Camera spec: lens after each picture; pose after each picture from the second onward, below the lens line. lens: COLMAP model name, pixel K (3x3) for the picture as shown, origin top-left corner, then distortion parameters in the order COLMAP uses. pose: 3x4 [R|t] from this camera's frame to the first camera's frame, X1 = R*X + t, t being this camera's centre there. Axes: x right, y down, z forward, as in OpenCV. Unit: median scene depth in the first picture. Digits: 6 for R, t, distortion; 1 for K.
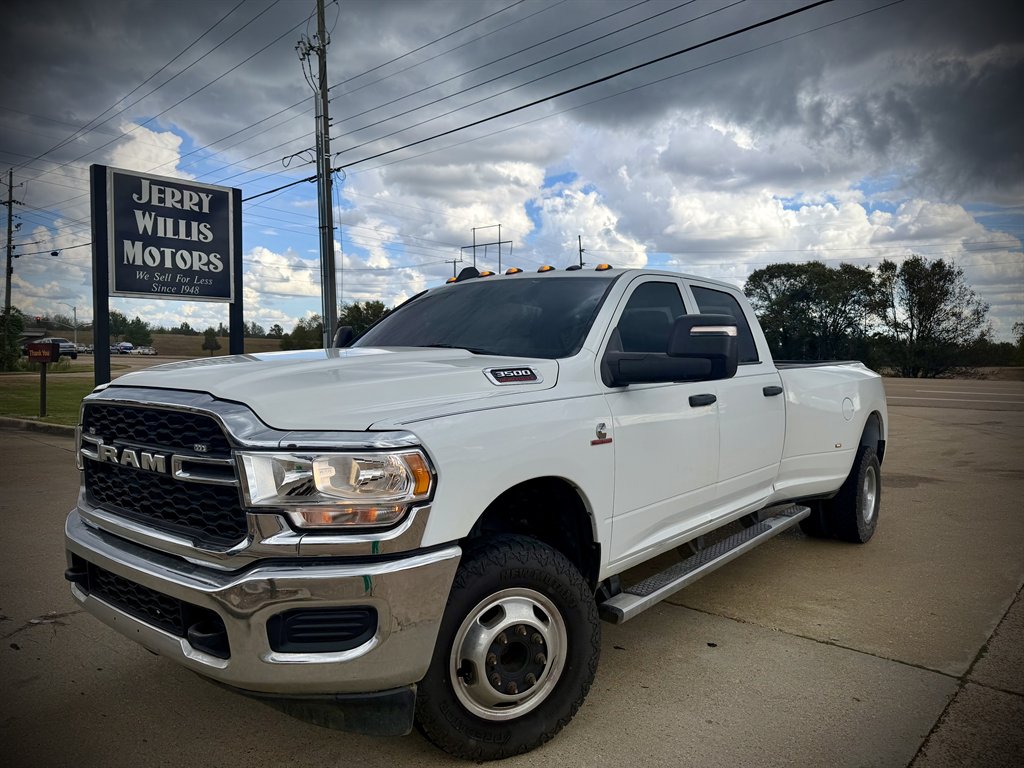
lens RADIAL K [[724.7, 0, 512.0], [0, 724.7, 384.0], [0, 0, 1]] dist [0.021122, -0.033060]
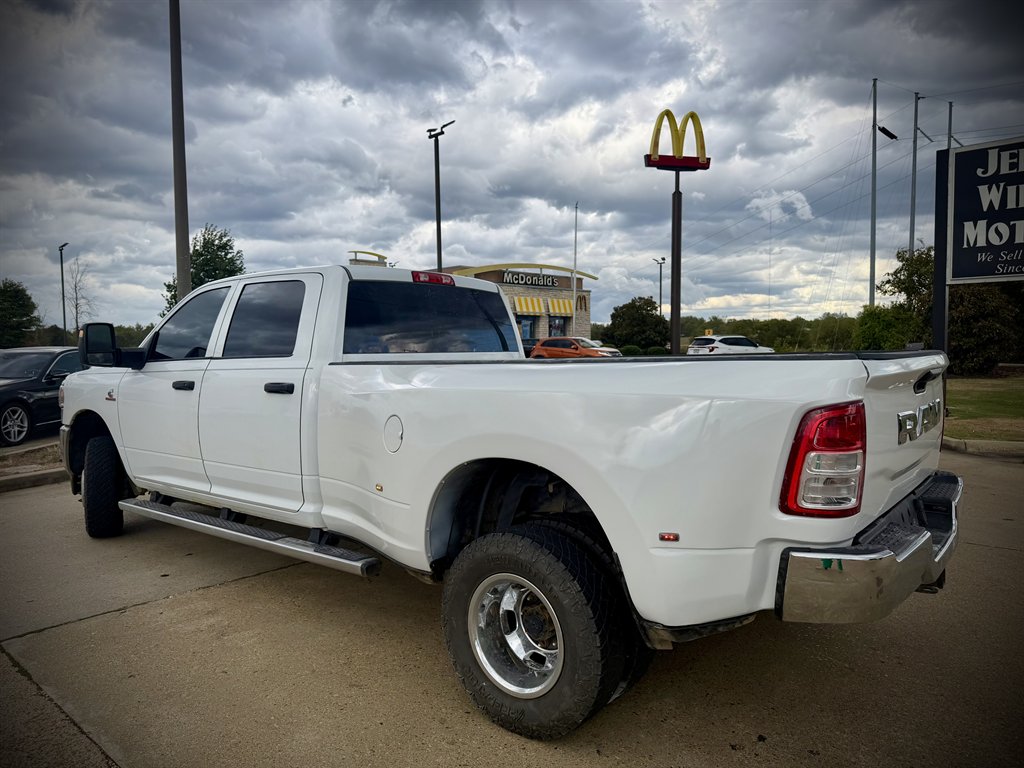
lens RADIAL K [[732.2, 0, 516.5], [0, 732.2, 383.2], [0, 0, 1]] dist [0.000309, -0.008332]
pose [[0.004286, 0.045760, -0.998943, 0.388168], [-0.031732, 0.998456, 0.045601, -0.014840], [0.999487, 0.031503, 0.005731, 0.400285]]
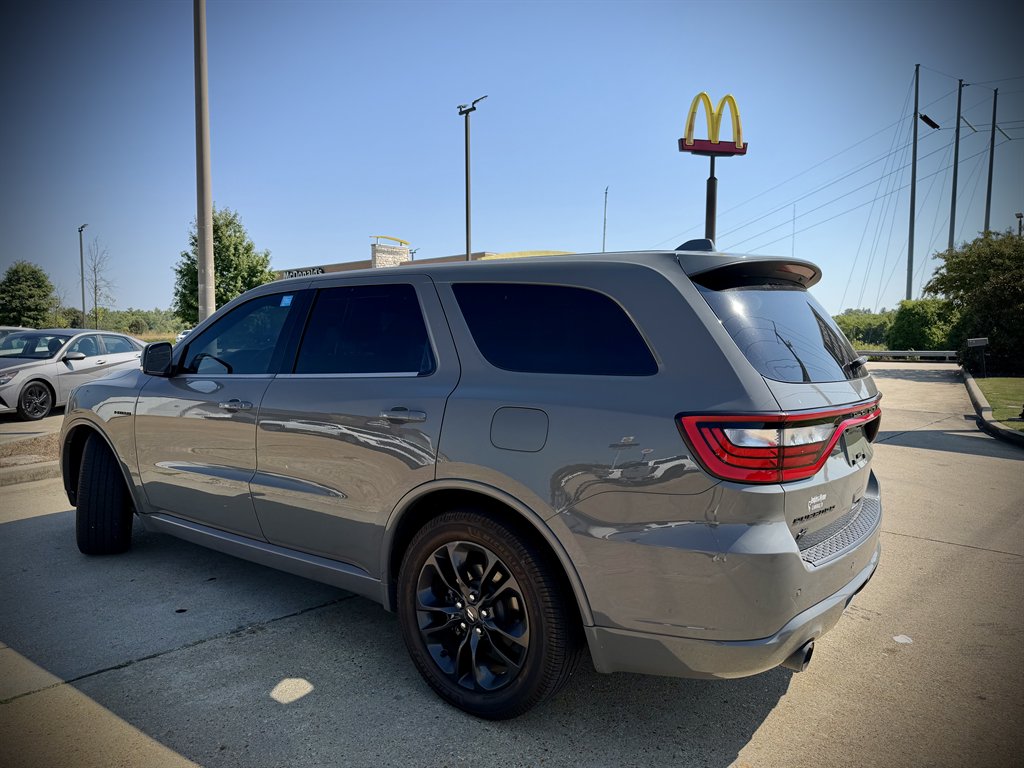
lens RADIAL K [[733.0, 0, 510.1], [0, 733.0, 386.4], [0, 0, 1]] dist [-0.001142, -0.006806]
pose [[-0.023811, 0.061942, -0.997796, 0.310027], [-0.049924, 0.996760, 0.063069, -0.007951], [0.998469, 0.051316, -0.020642, 0.362650]]
